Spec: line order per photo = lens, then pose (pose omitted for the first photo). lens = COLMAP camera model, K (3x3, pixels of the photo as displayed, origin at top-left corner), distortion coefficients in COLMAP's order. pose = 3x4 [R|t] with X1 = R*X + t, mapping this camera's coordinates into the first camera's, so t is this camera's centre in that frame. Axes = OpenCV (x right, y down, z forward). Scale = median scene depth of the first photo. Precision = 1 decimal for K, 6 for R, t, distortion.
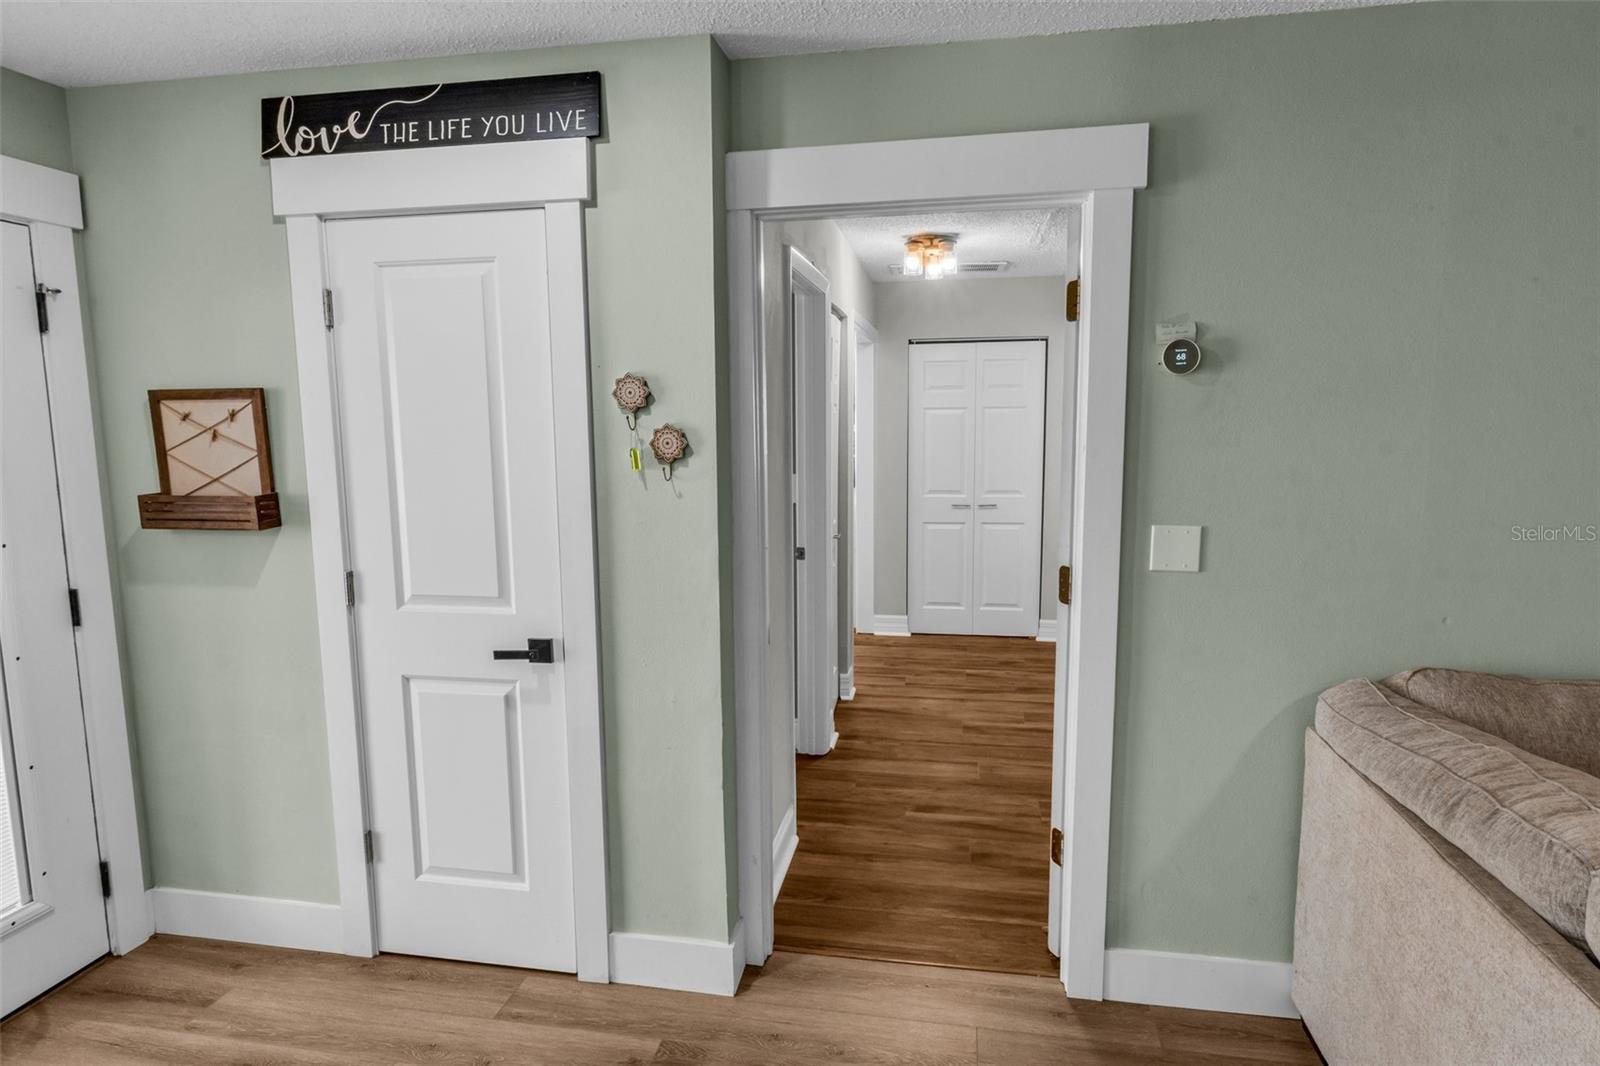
lens RADIAL K [[888.2, 0, 798.7], [0, 888.2, 532.1], [0, 0, 1]] dist [0.006124, 0.000474]
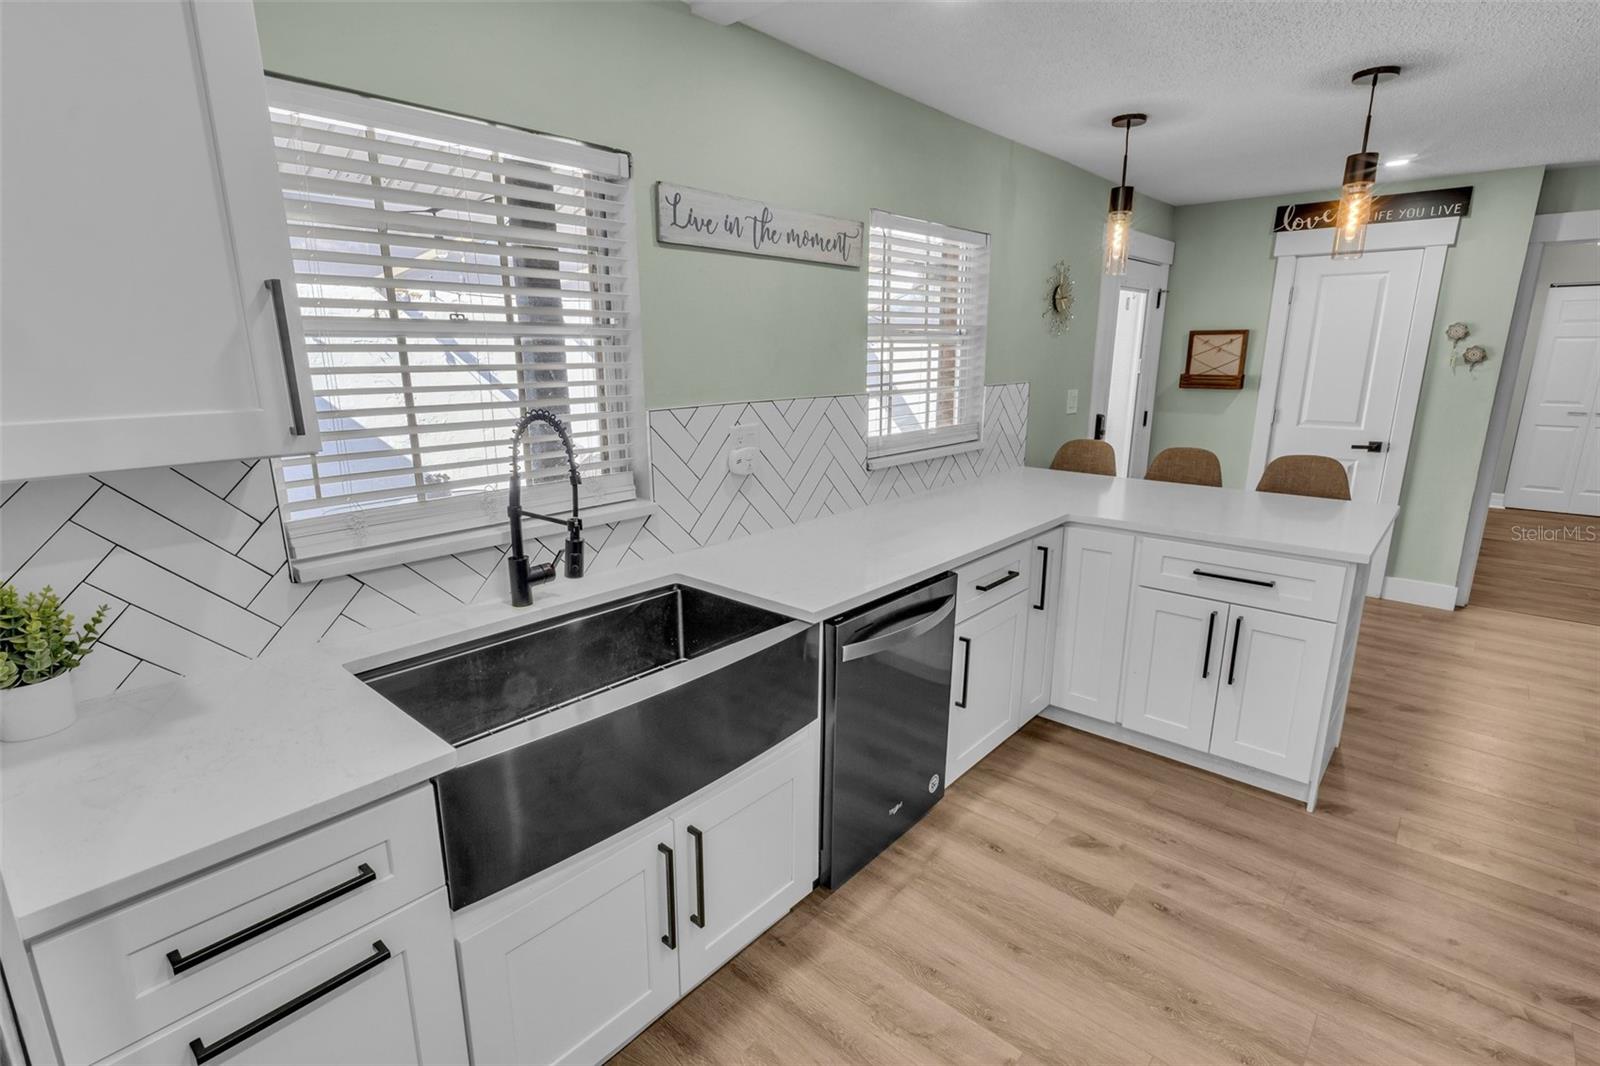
lens RADIAL K [[774.3, 0, 786.5], [0, 774.3, 539.2], [0, 0, 1]] dist [0.001286, -0.000696]
pose [[0.856210, 0.130218, -0.499947, -0.580670], [-0.070166, 0.988057, 0.137187, 0.208369], [0.511840, -0.082381, 0.855122, -1.553208]]
